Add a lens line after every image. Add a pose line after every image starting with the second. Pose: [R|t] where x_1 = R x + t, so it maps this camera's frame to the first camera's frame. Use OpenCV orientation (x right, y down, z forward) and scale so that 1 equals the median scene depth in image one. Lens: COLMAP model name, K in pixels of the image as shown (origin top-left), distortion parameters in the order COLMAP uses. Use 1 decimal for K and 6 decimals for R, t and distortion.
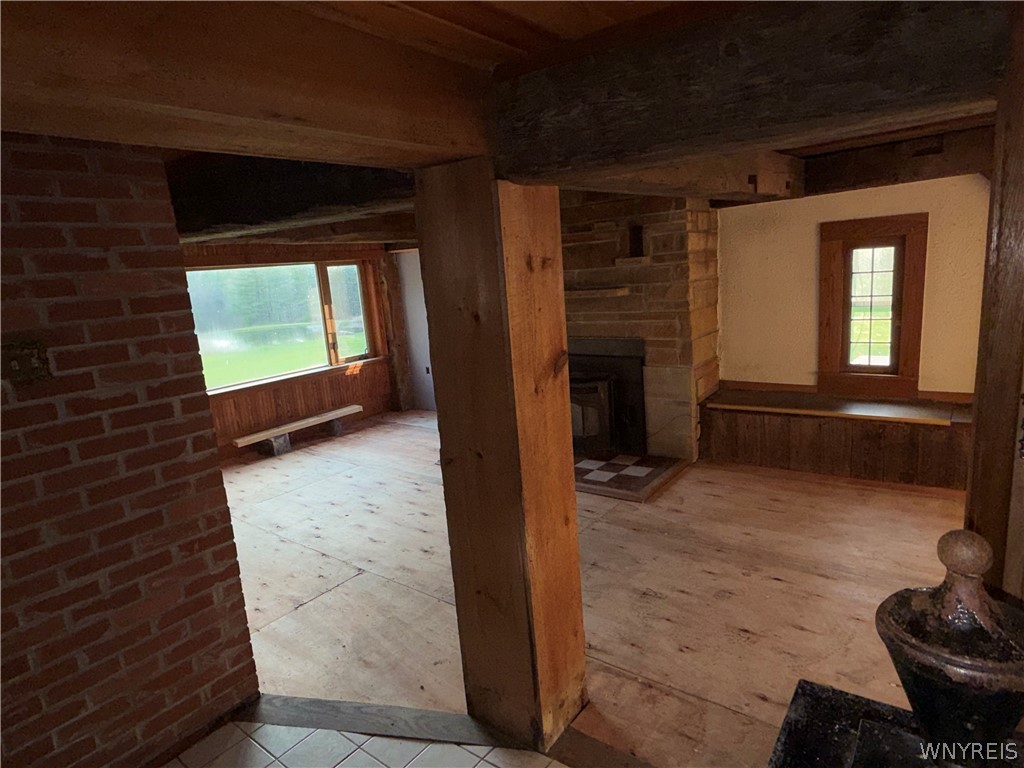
lens RADIAL K [[596.1, 0, 507.4], [0, 596.1, 386.7], [0, 0, 1]] dist [-0.001927, -0.000339]
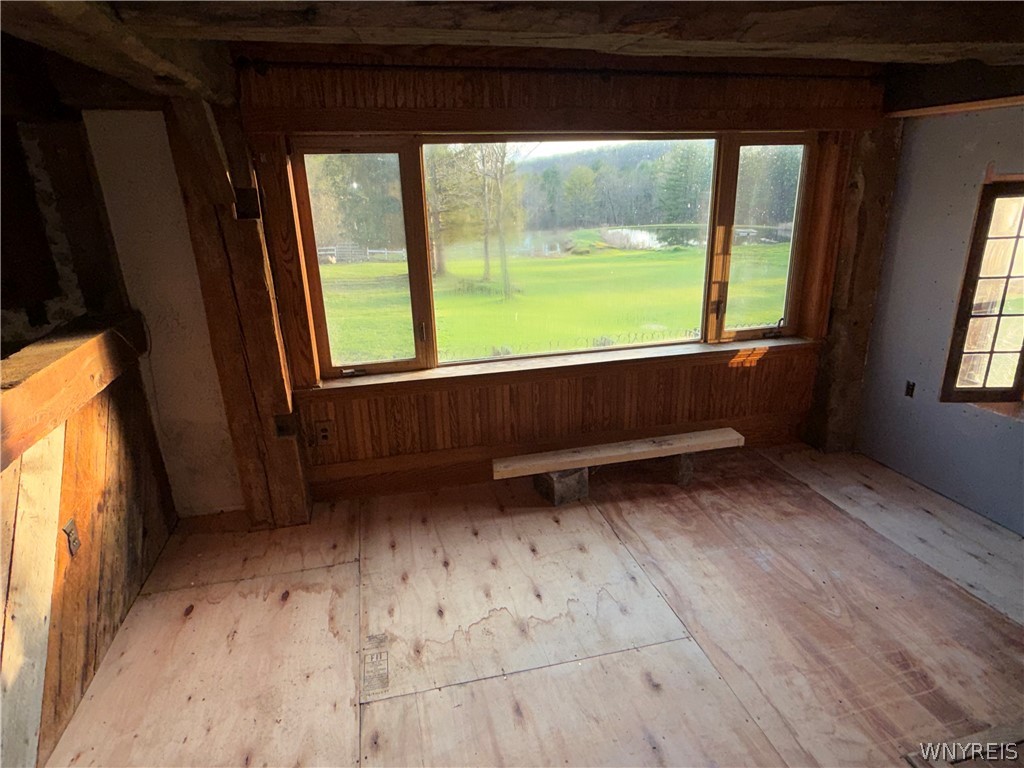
lens RADIAL K [[596.1, 0, 510.4], [0, 596.1, 385.0], [0, 0, 1]] dist [-0.001927, -0.000339]
pose [[0.783637, 0.248828, -0.569208, -0.169629], [-0.155933, 0.965729, 0.207491, -0.115176], [0.601331, -0.073839, 0.795581, 0.665035]]
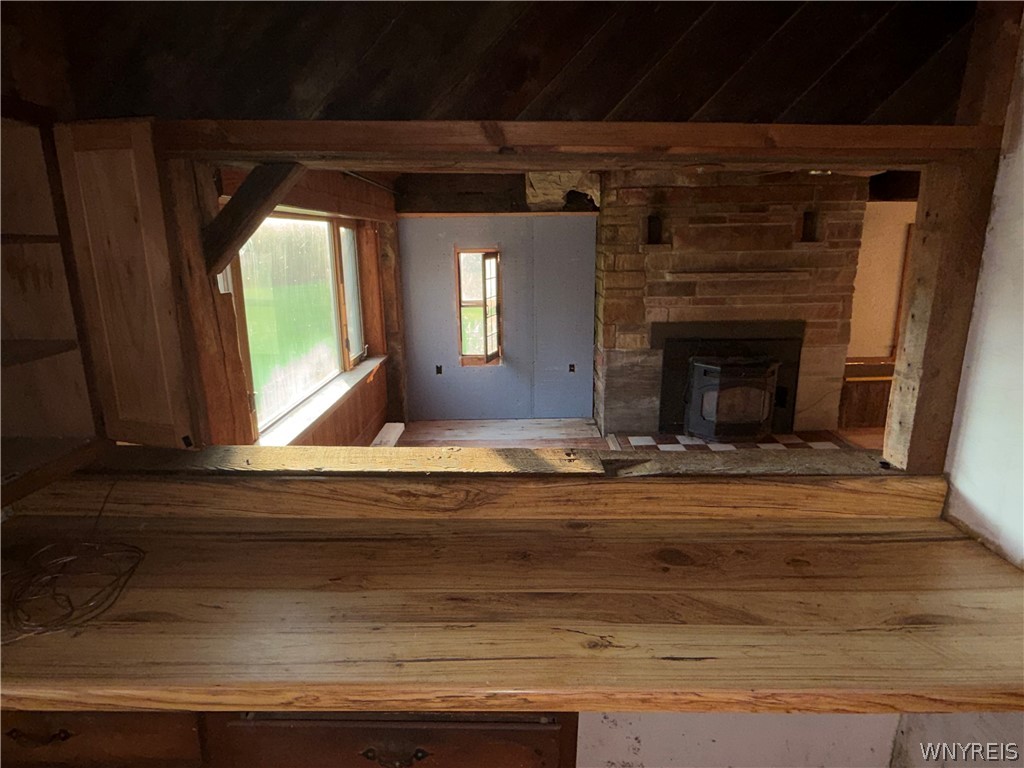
lens RADIAL K [[596.1, 0, 511.2], [0, 596.1, 388.3], [0, 0, 1]] dist [-0.001927, -0.000339]
pose [[0.792593, -0.082034, 0.604208, -0.796505], [0.073230, 0.996543, 0.039239, -0.039791], [-0.605338, 0.013146, 0.795860, 0.464769]]
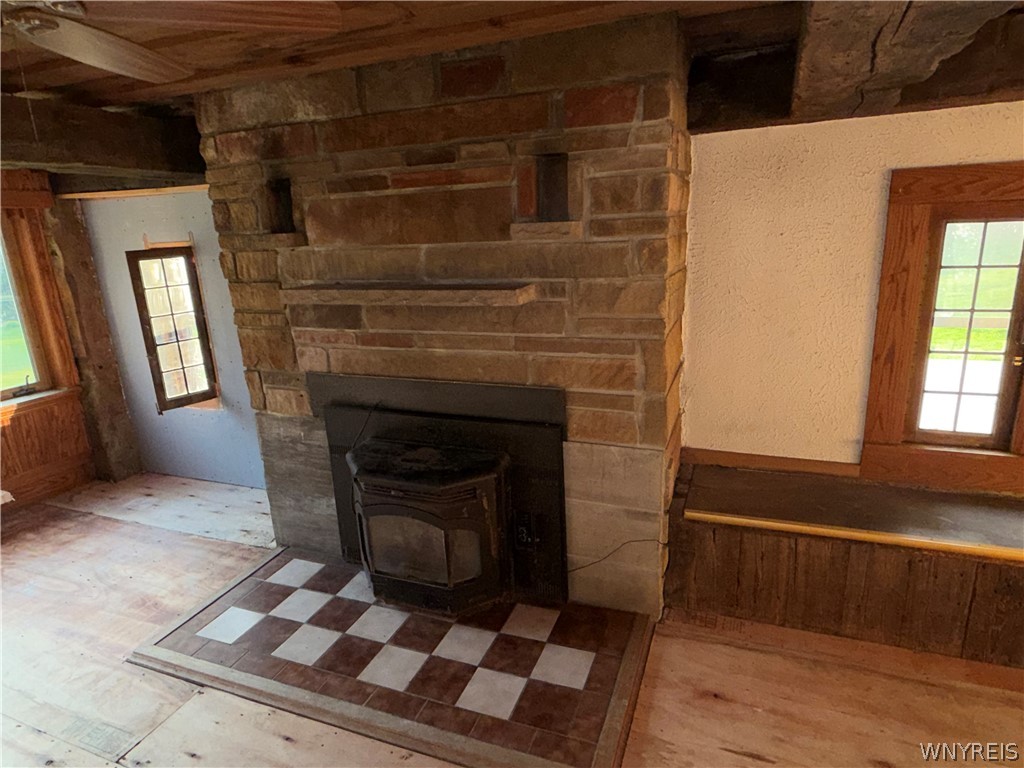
lens RADIAL K [[596.1, 0, 513.9], [0, 596.1, 382.7], [0, 0, 1]] dist [-0.001927, -0.000339]
pose [[0.956849, -0.037576, 0.288144, 0.043116], [0.024545, 0.998512, 0.048703, -0.107258], [-0.289546, -0.039529, 0.956348, 0.520499]]
